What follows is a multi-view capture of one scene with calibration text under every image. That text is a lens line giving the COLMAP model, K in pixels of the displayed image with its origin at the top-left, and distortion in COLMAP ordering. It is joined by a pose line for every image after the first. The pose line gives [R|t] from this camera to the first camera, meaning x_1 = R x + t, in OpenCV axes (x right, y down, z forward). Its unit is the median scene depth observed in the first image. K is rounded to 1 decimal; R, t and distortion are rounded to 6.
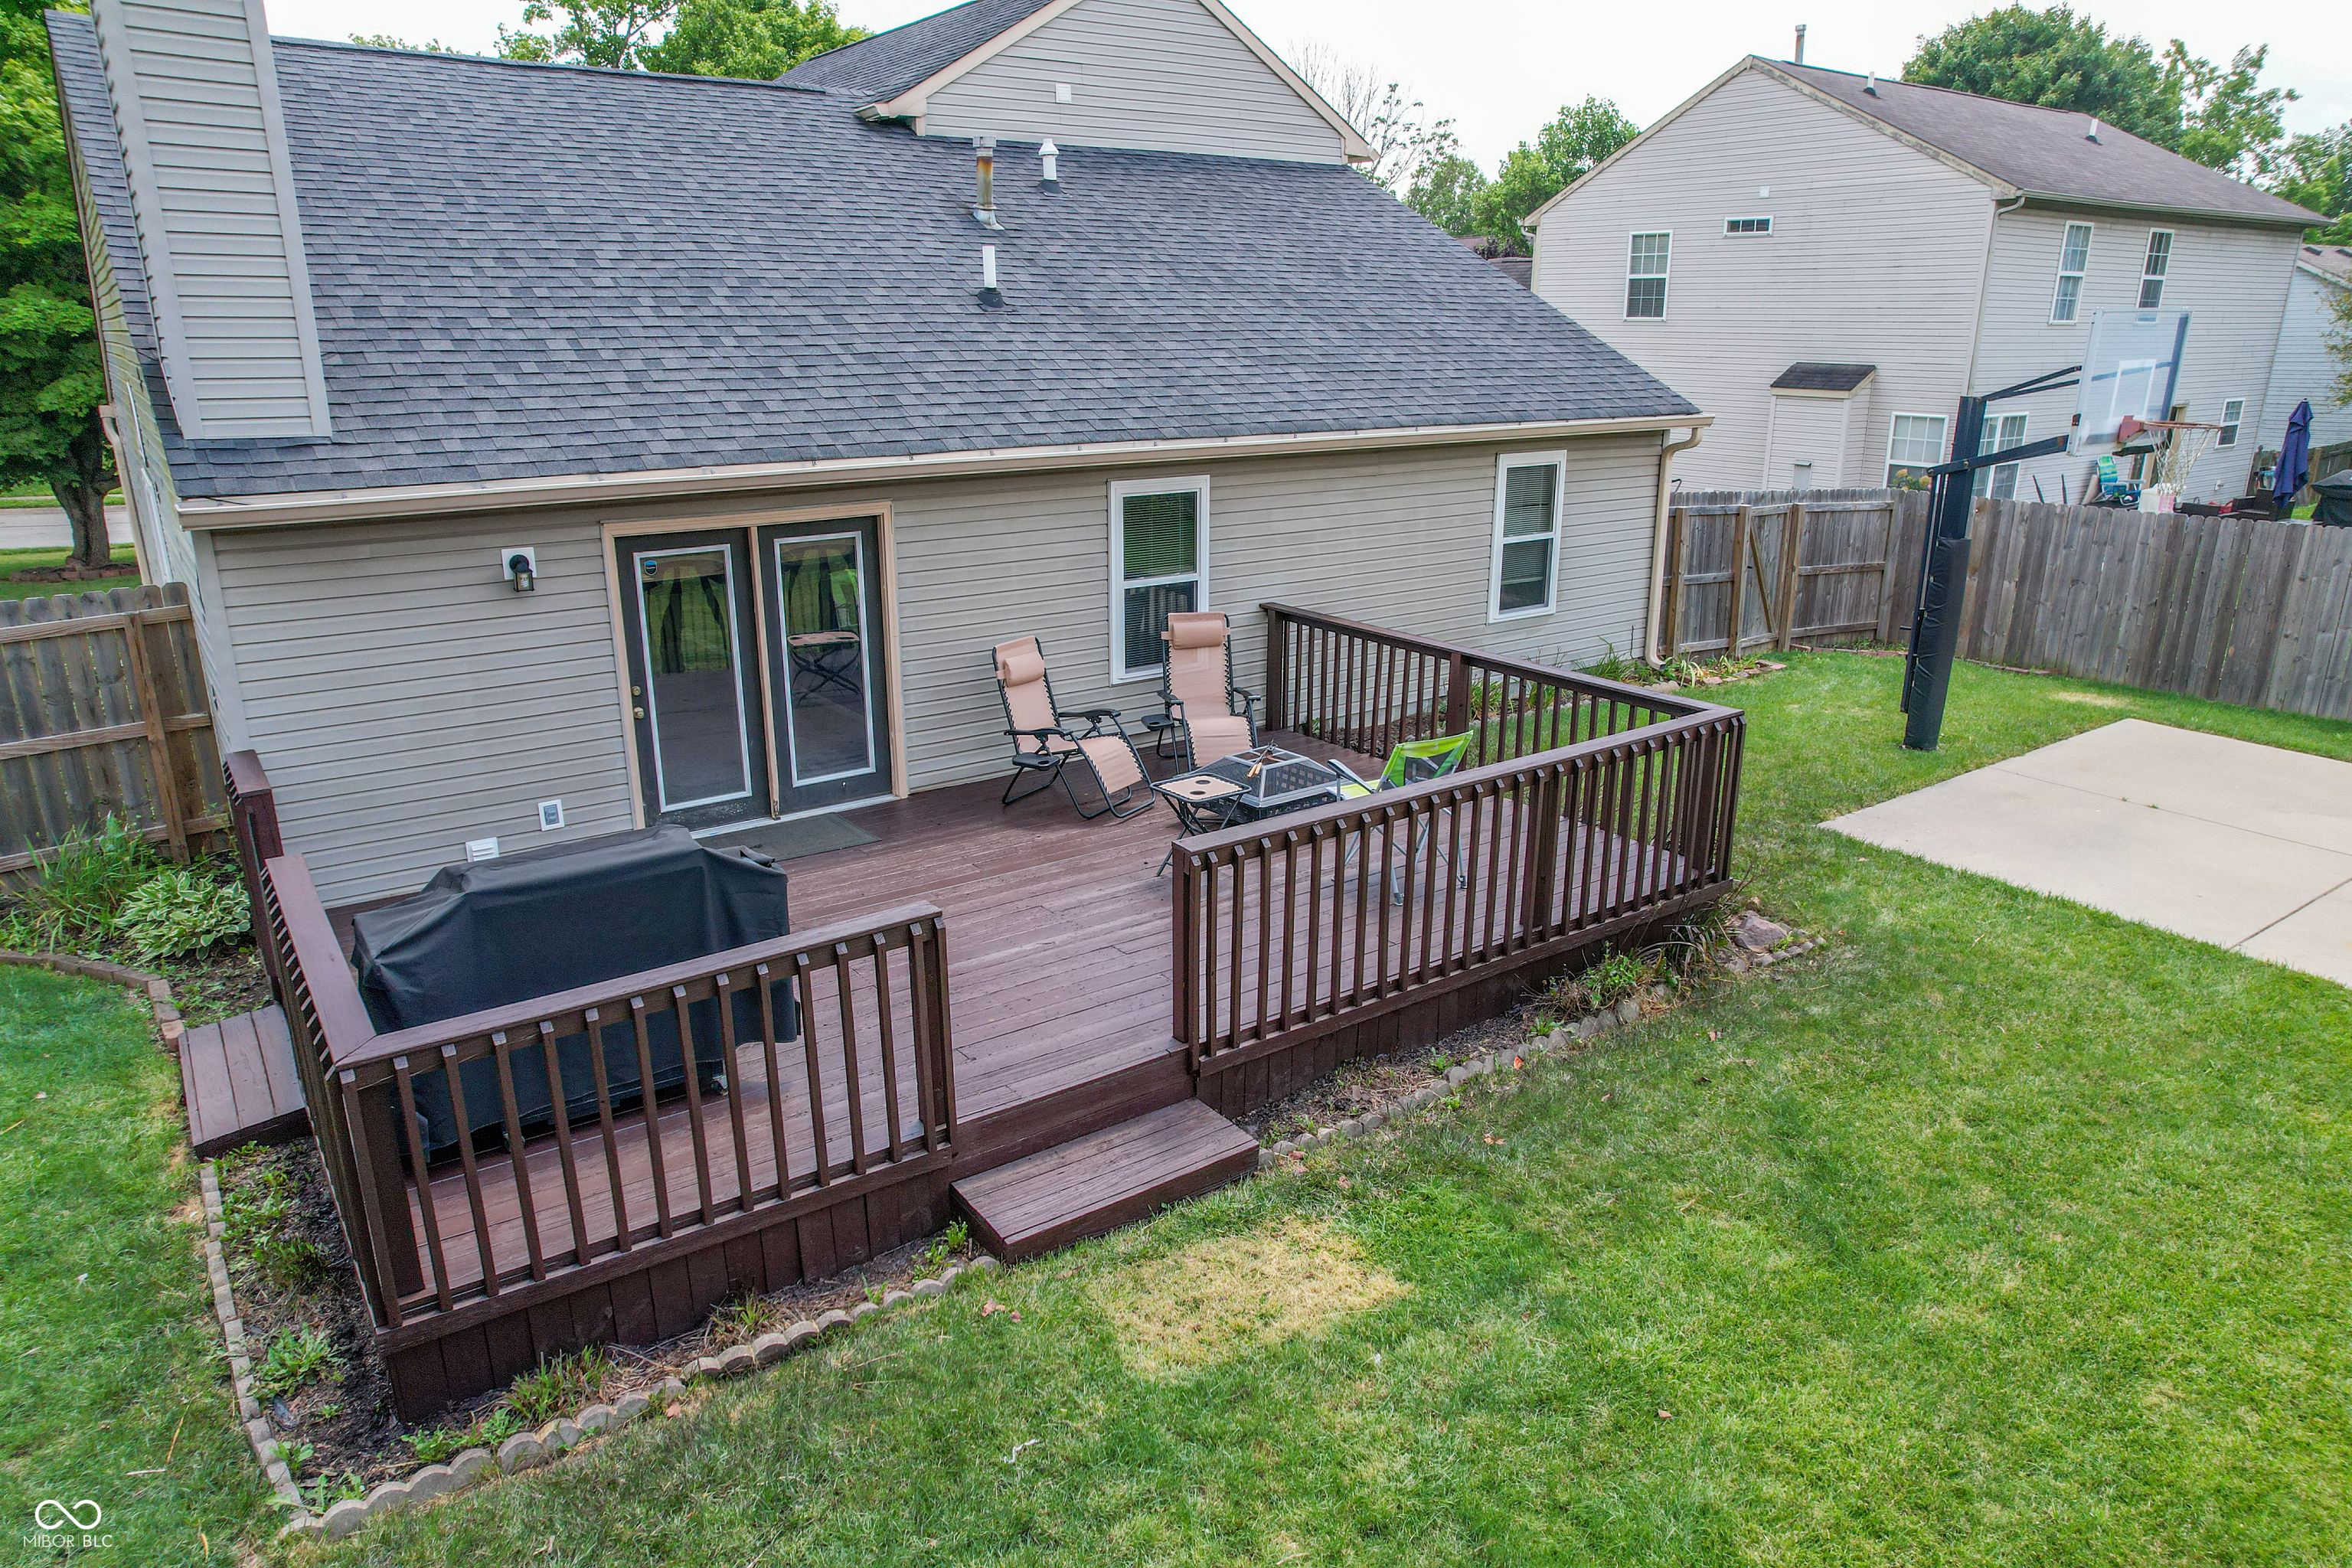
lens RADIAL K [[1509.6, 0, 1166.4], [0, 1509.6, 781.7], [0, 0, 1]] dist [-0.072080, 0.059473]
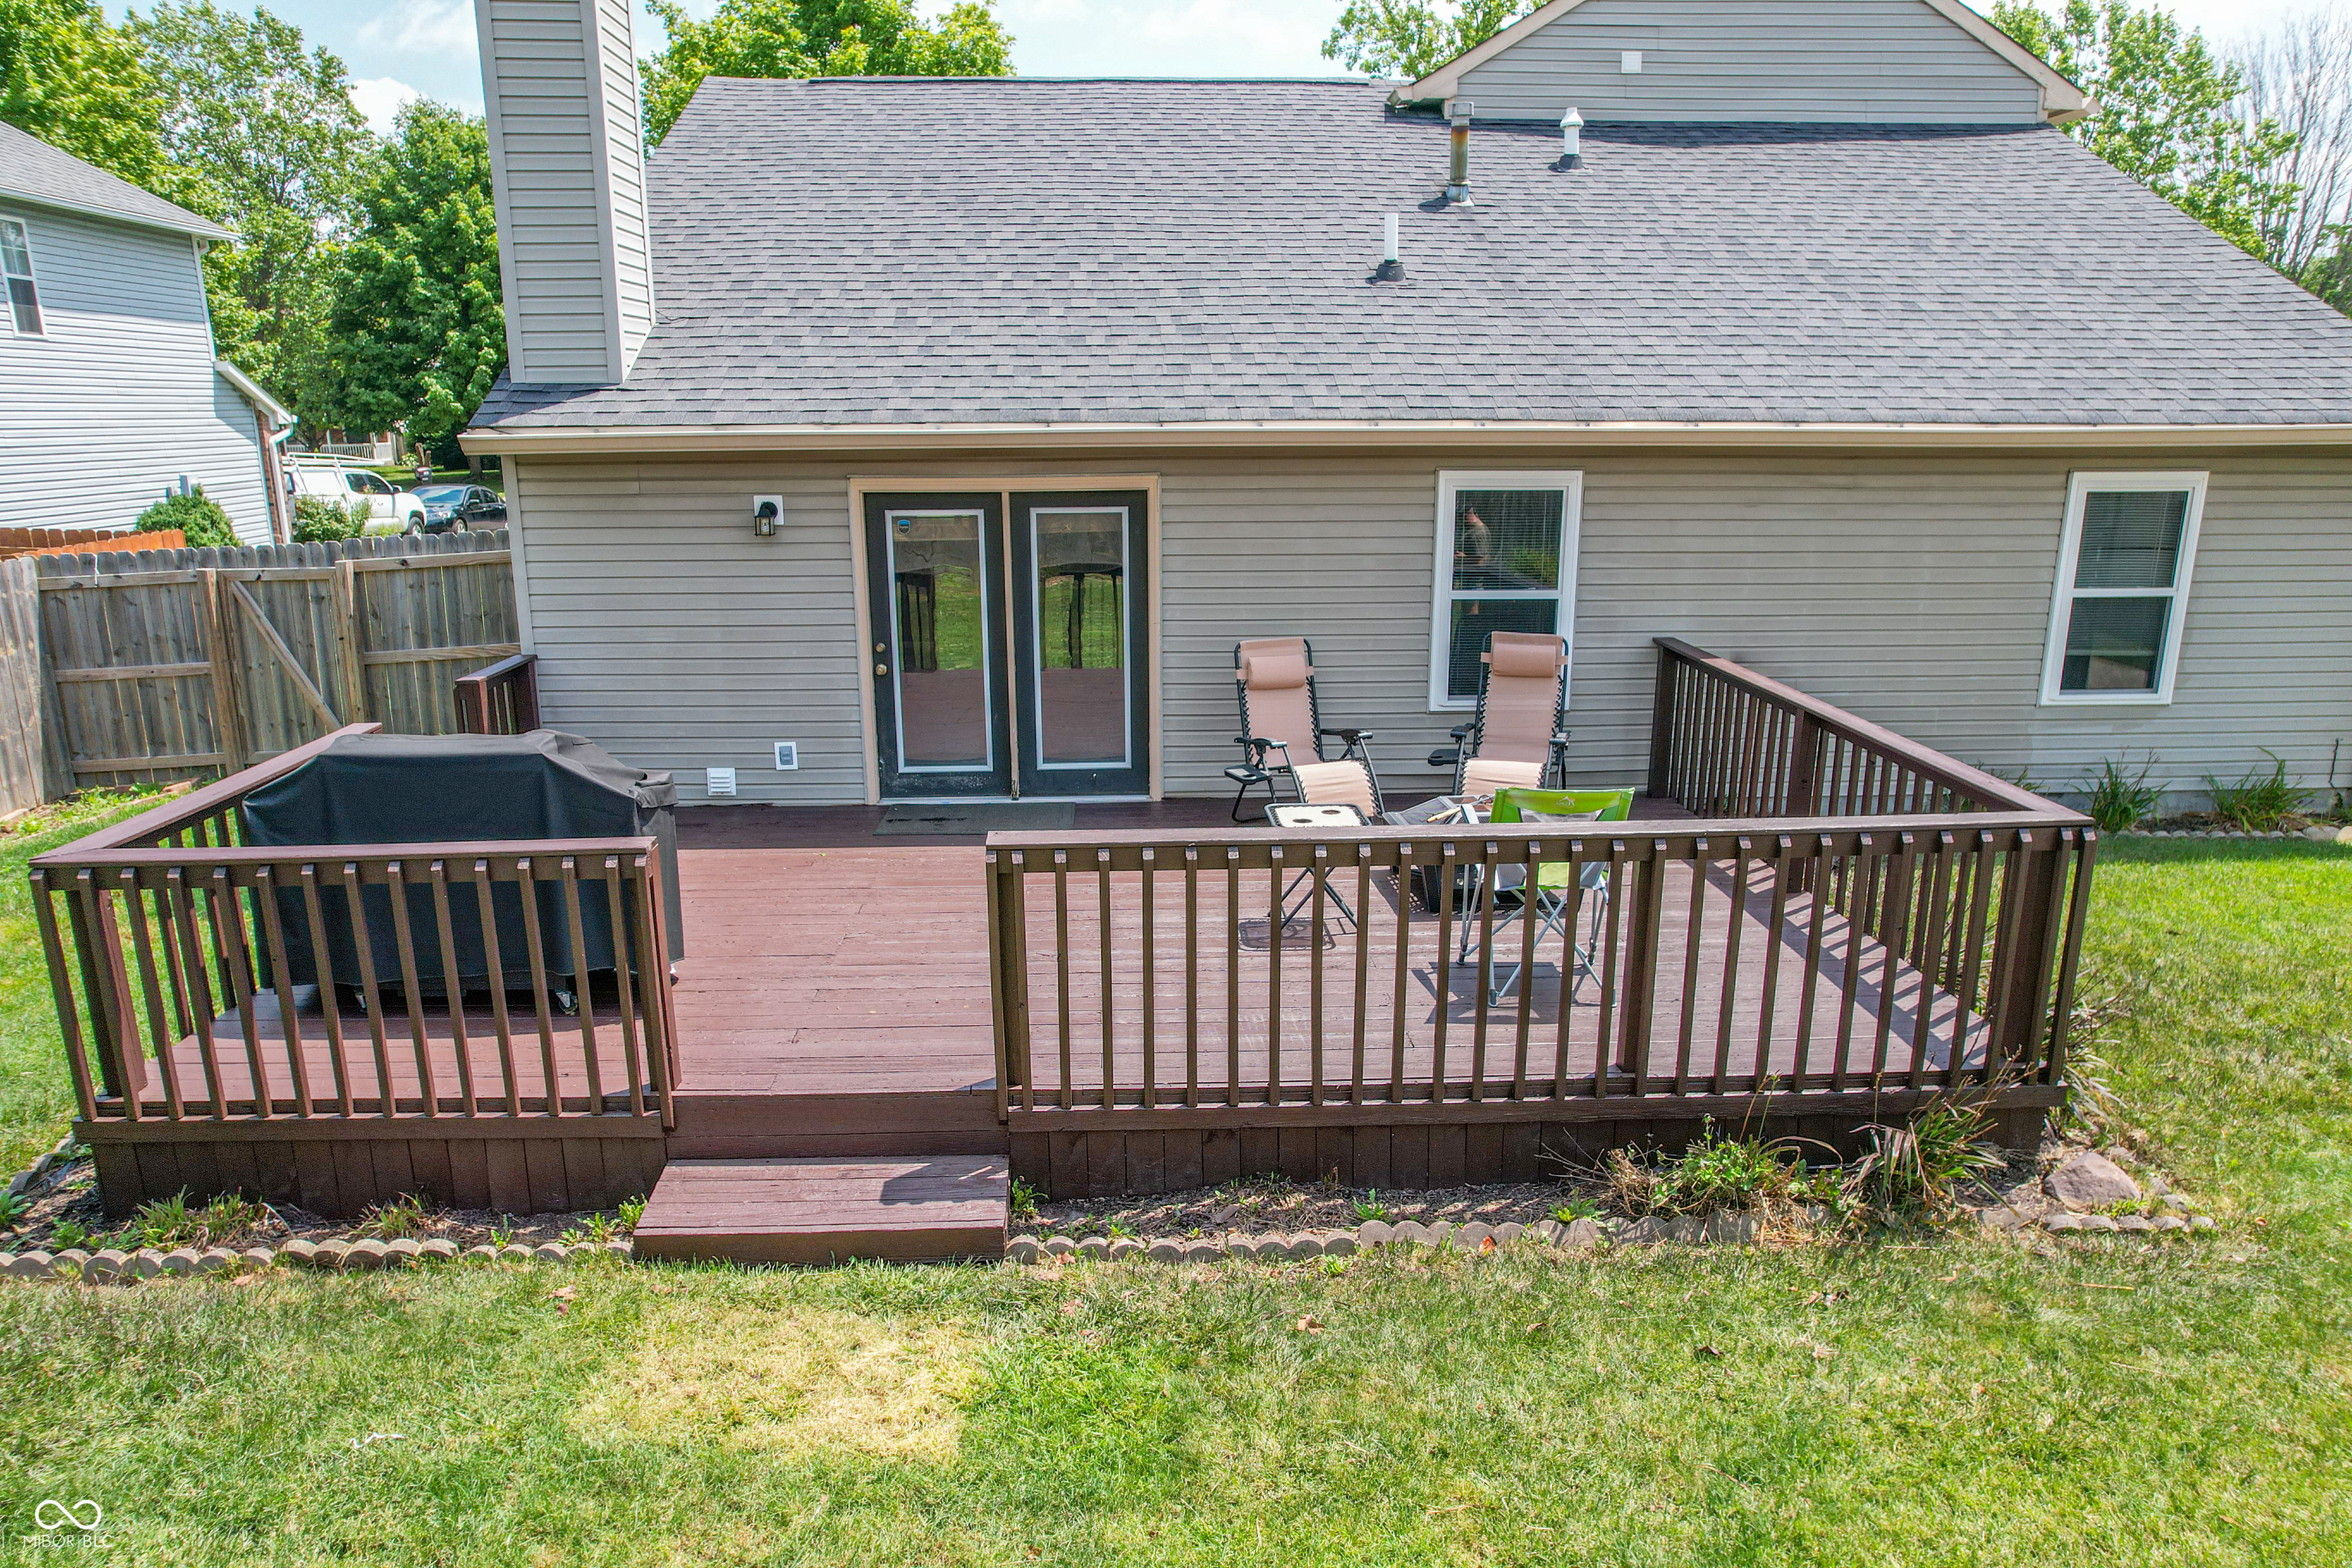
lens RADIAL K [[1509.6, 0, 1166.4], [0, 1509.6, 781.7], [0, 0, 1]] dist [-0.072080, 0.059473]
pose [[0.834941, 0.133618, -0.533872, 0.337298], [-0.158752, 0.987318, -0.001171, -0.000695], [0.526945, 0.085731, 0.845565, 0.234658]]
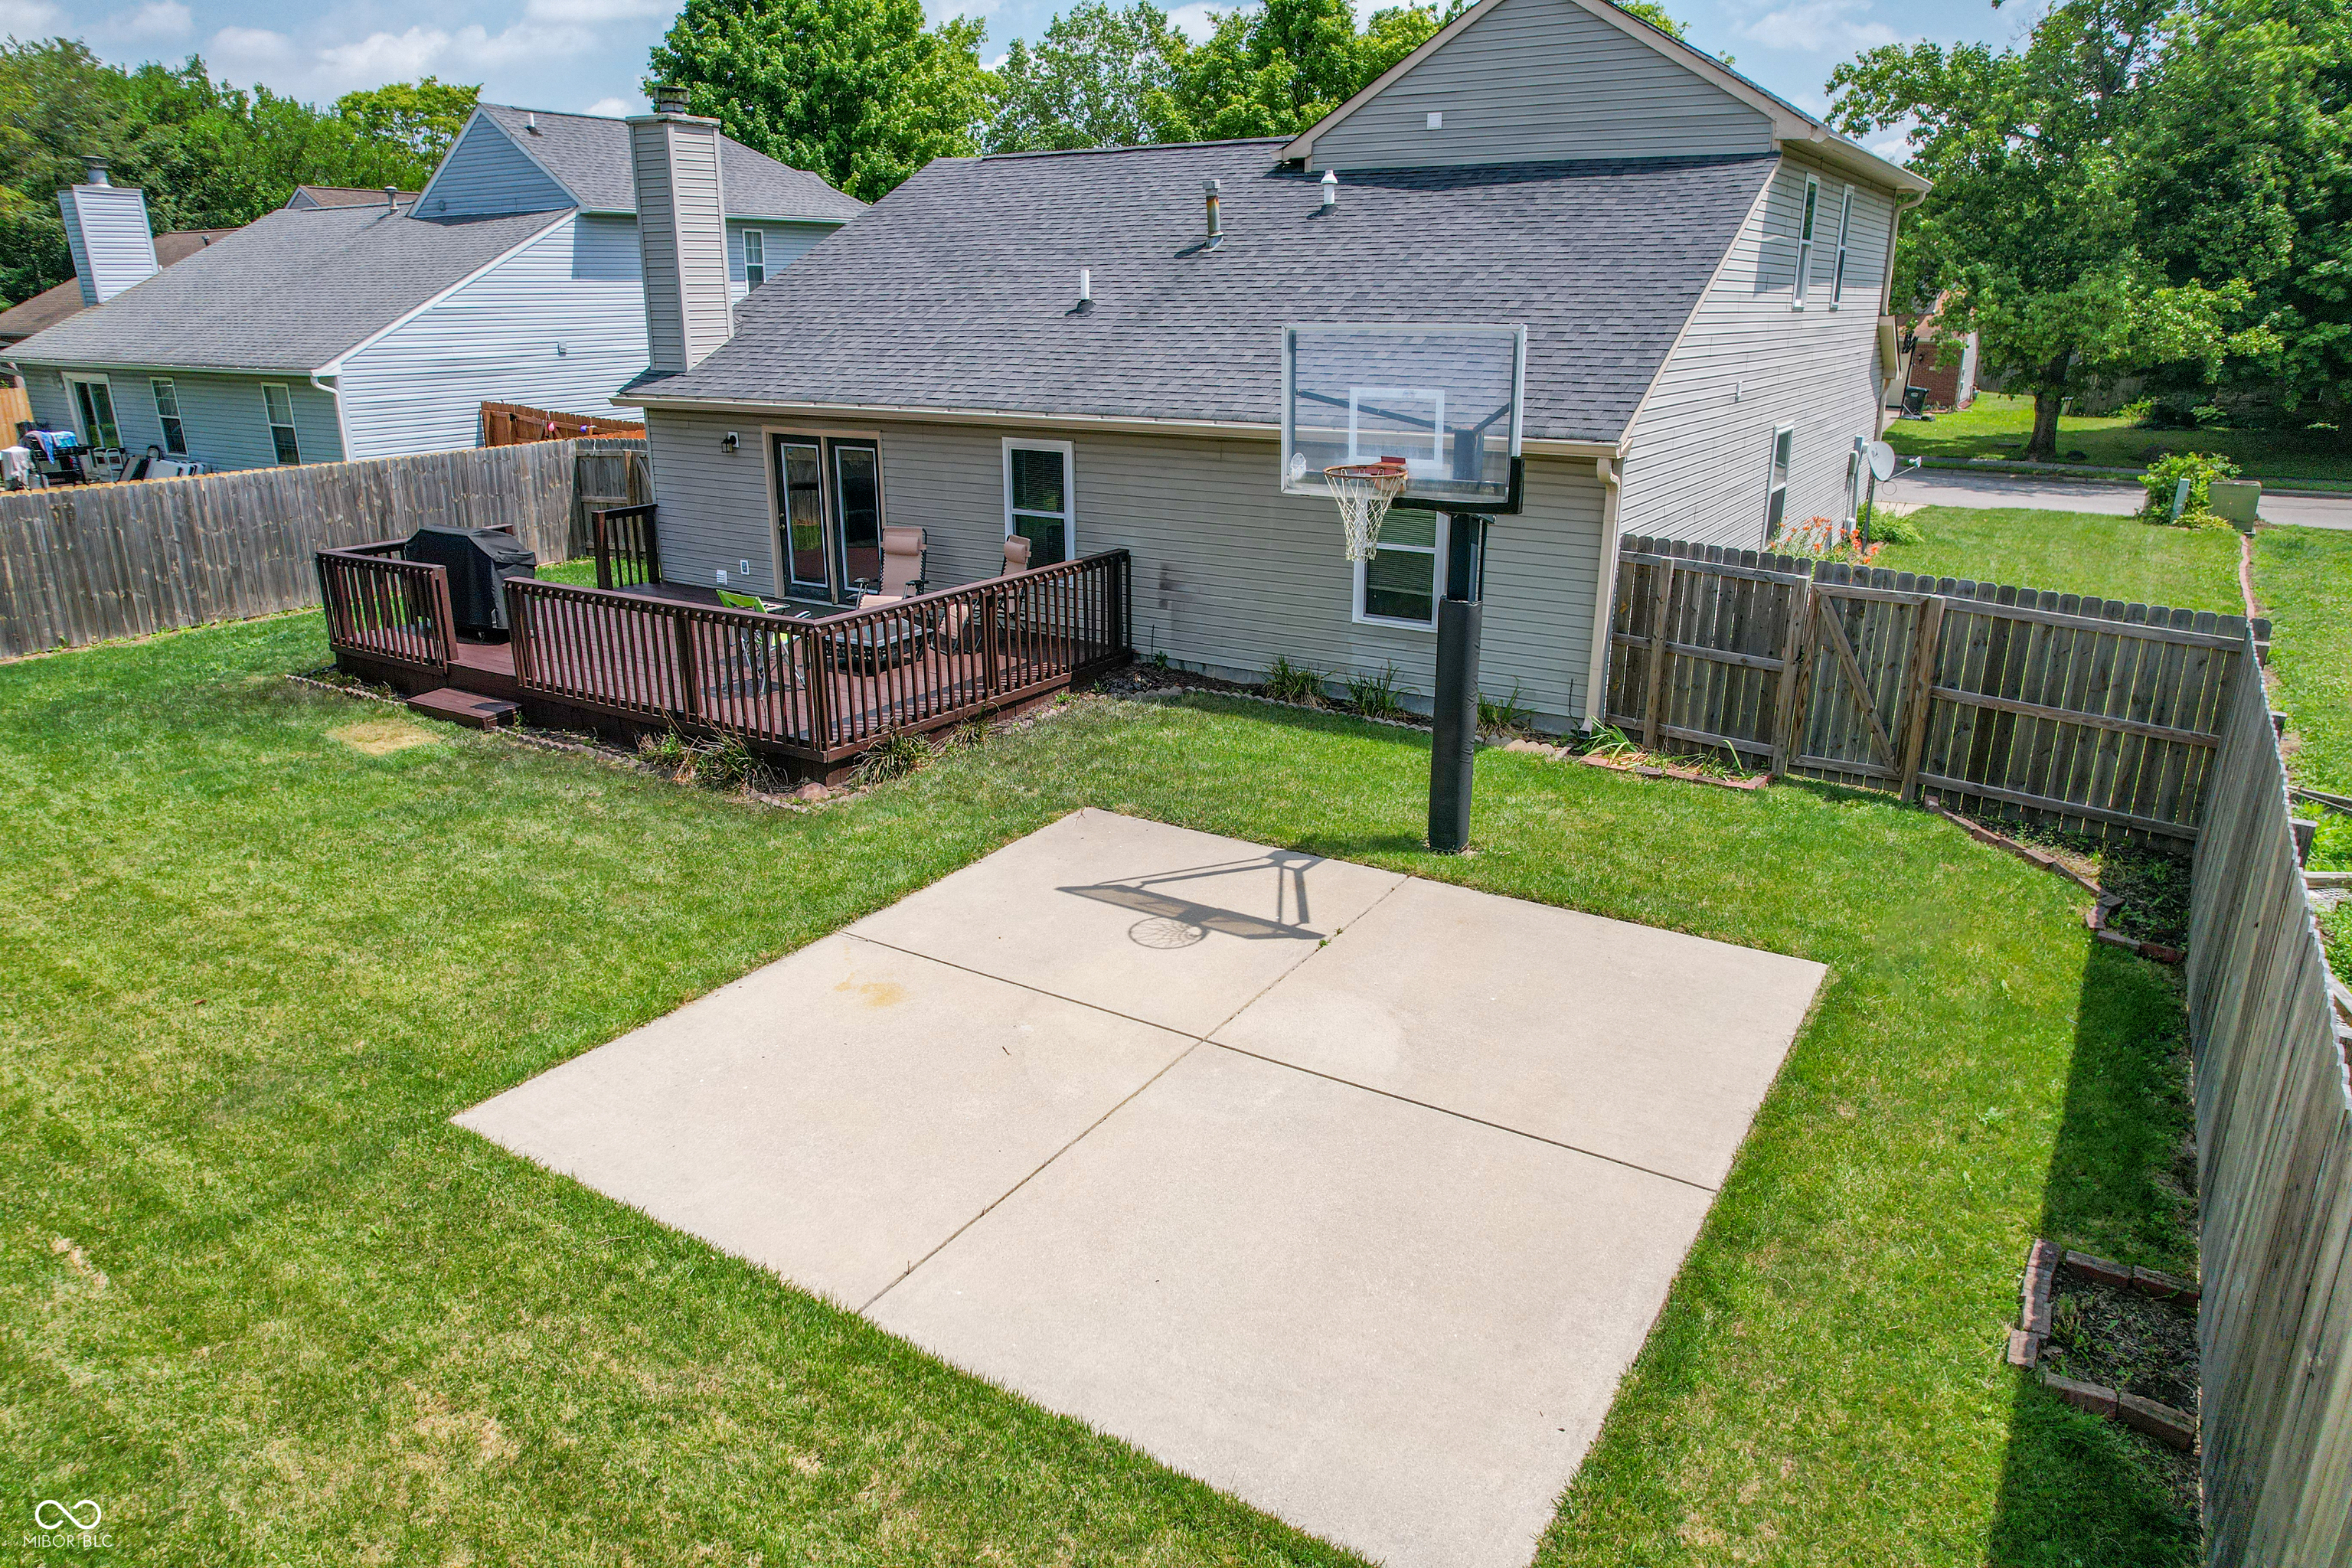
lens RADIAL K [[1509.6, 0, 1166.4], [0, 1509.6, 781.7], [0, 0, 1]] dist [-0.072080, 0.059473]
pose [[0.373217, 0.286616, -0.882361, 1.509671], [-0.272940, 0.942913, 0.190838, -0.223376], [0.886687, 0.169607, 0.430140, 0.624764]]
